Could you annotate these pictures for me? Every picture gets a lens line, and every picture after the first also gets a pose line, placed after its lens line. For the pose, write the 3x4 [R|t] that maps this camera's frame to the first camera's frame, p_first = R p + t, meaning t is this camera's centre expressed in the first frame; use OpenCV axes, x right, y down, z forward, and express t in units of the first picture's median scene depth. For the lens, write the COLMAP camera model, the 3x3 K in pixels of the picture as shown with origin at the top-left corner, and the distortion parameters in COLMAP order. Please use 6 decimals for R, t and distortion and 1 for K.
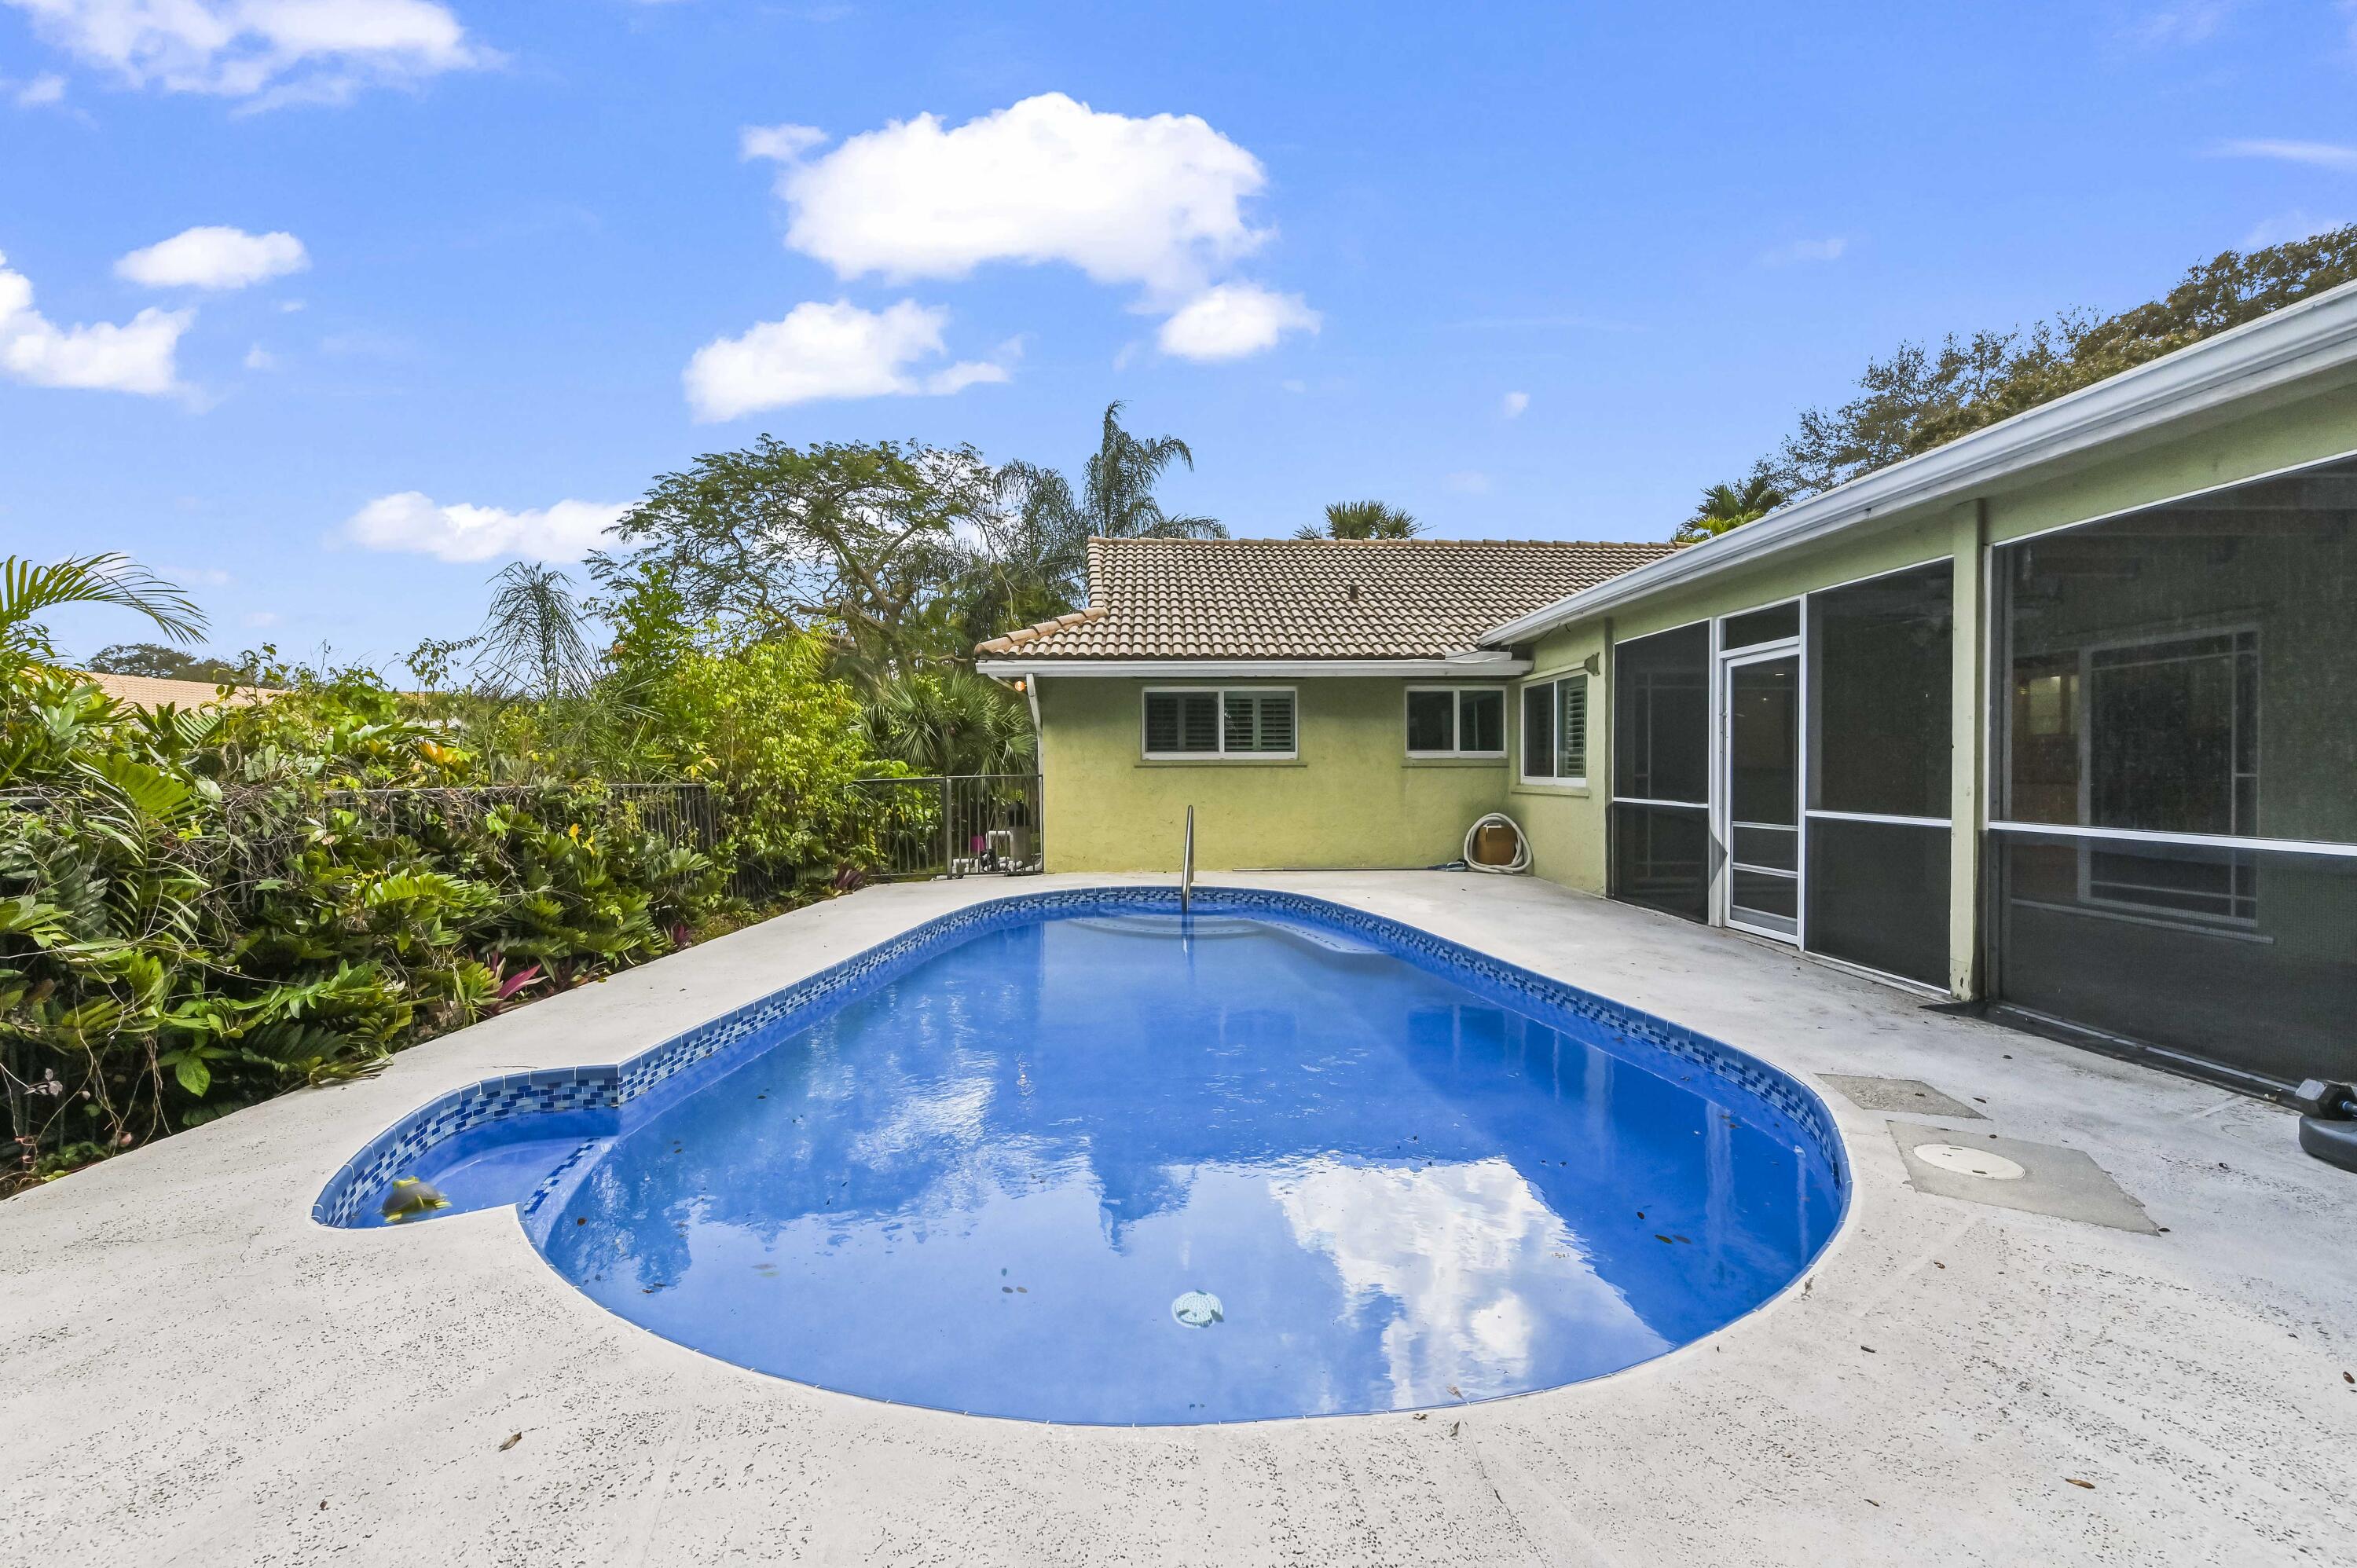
lens RADIAL K [[955.3, 0, 1185.6], [0, 955.3, 780.7], [0, 0, 1]] dist [0.003212, 0.000312]
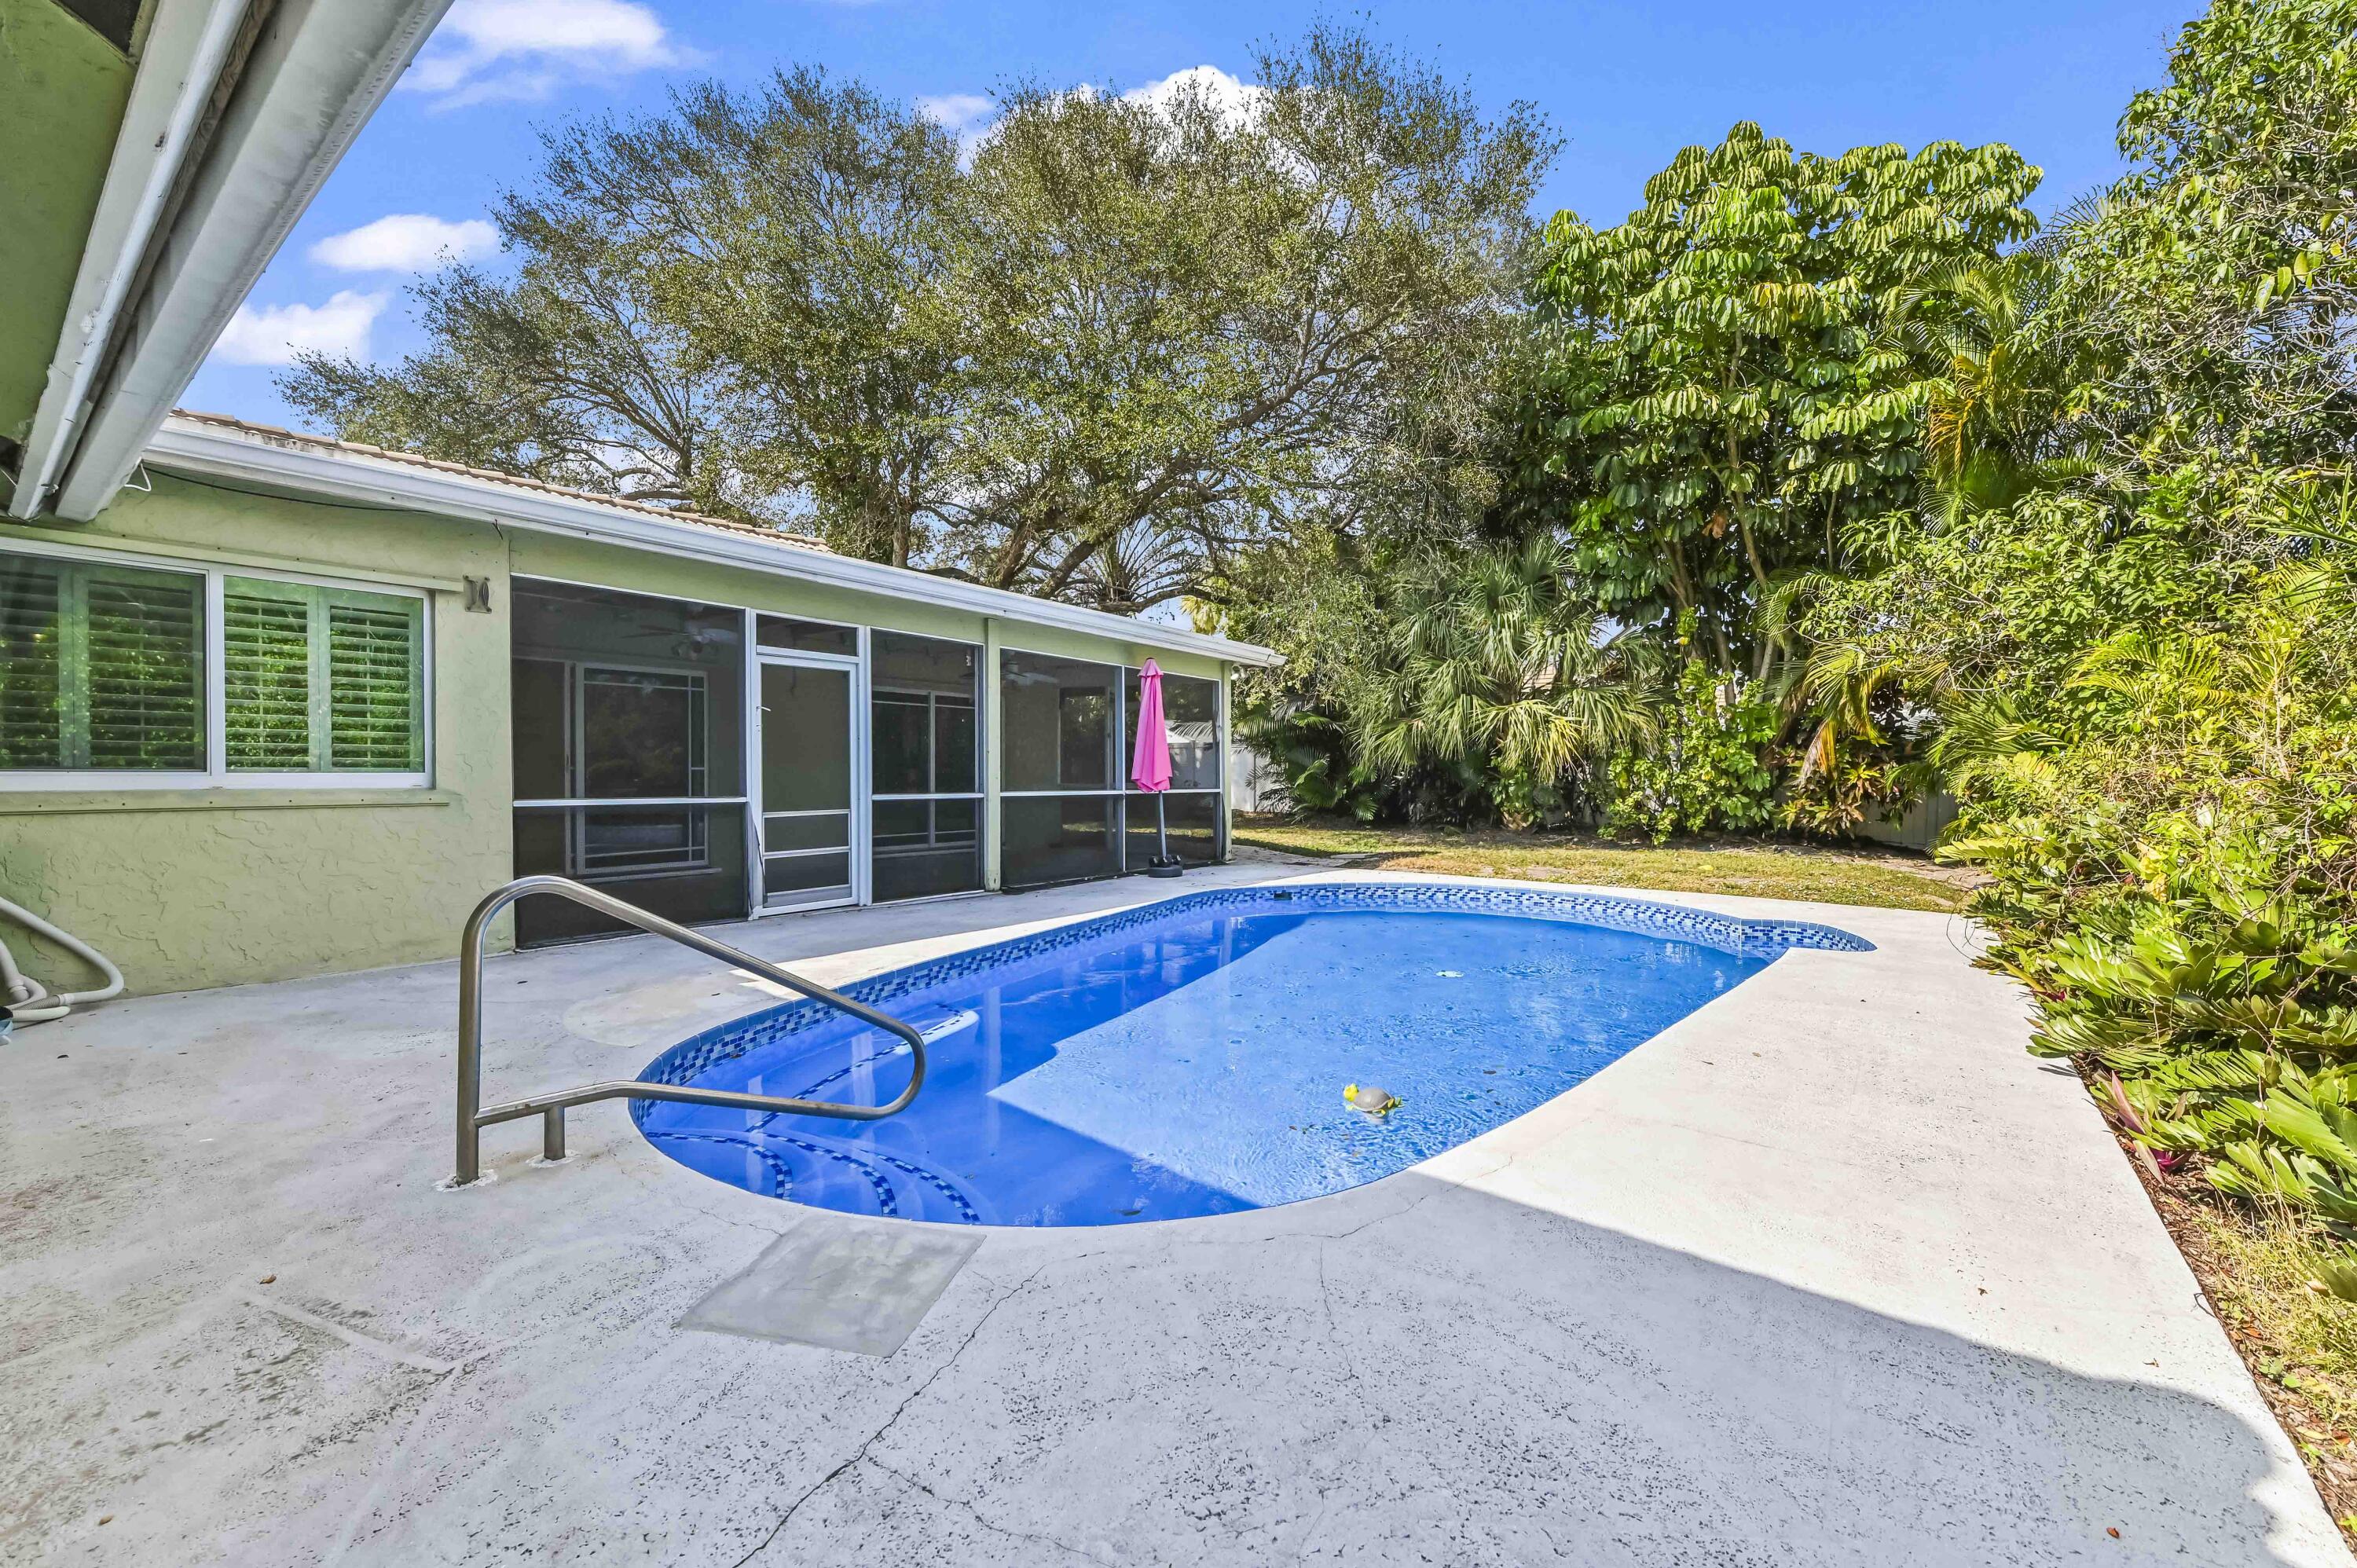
lens RADIAL K [[939.6, 0, 1188.7], [0, 939.6, 770.1], [0, 0, 1]] dist [0.006142, -0.000144]
pose [[-0.777329, 0.000107, 0.629095, -0.285170], [0.002966, 0.999989, 0.003494, -0.003782], [-0.629088, 0.004582, -0.777321, 1.013016]]
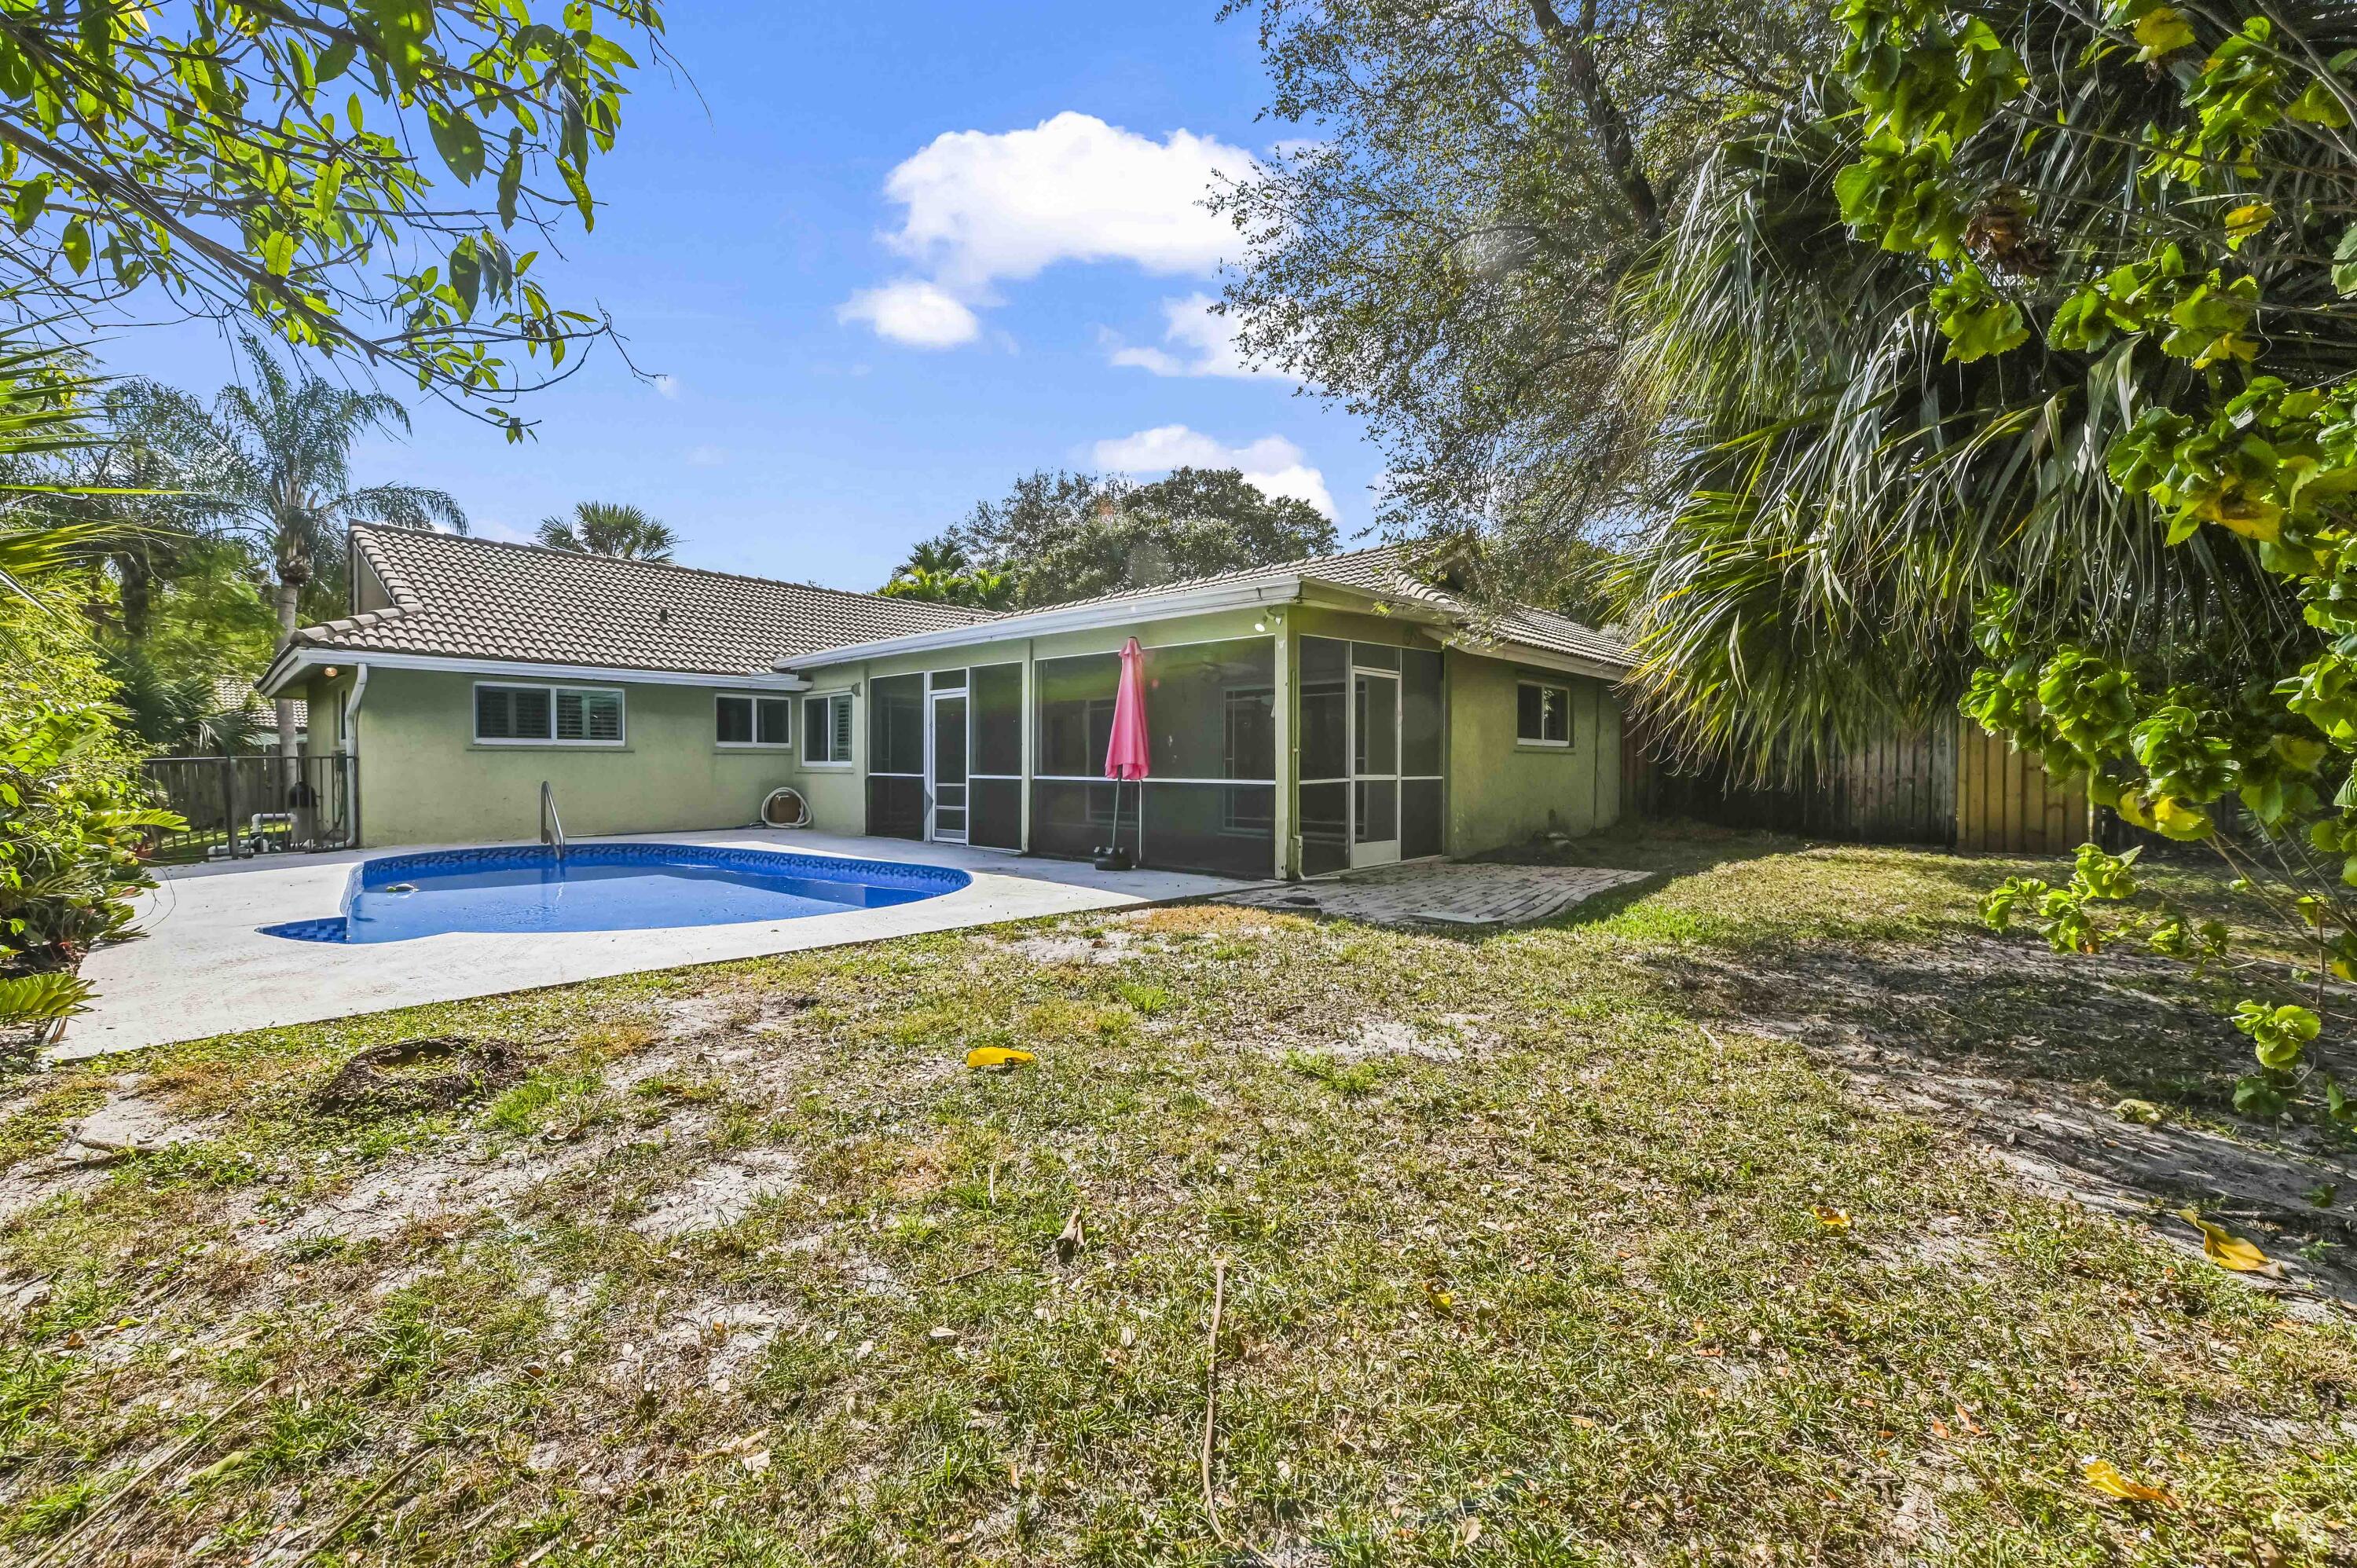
lens RADIAL K [[955.3, 0, 1185.6], [0, 955.3, 780.7], [0, 0, 1]] dist [0.003212, 0.000312]
pose [[0.712314, -0.007123, 0.701825, -0.255128], [0.003601, 0.999972, 0.006494, 0.018244], [-0.701852, -0.002099, 0.712320, -0.437968]]
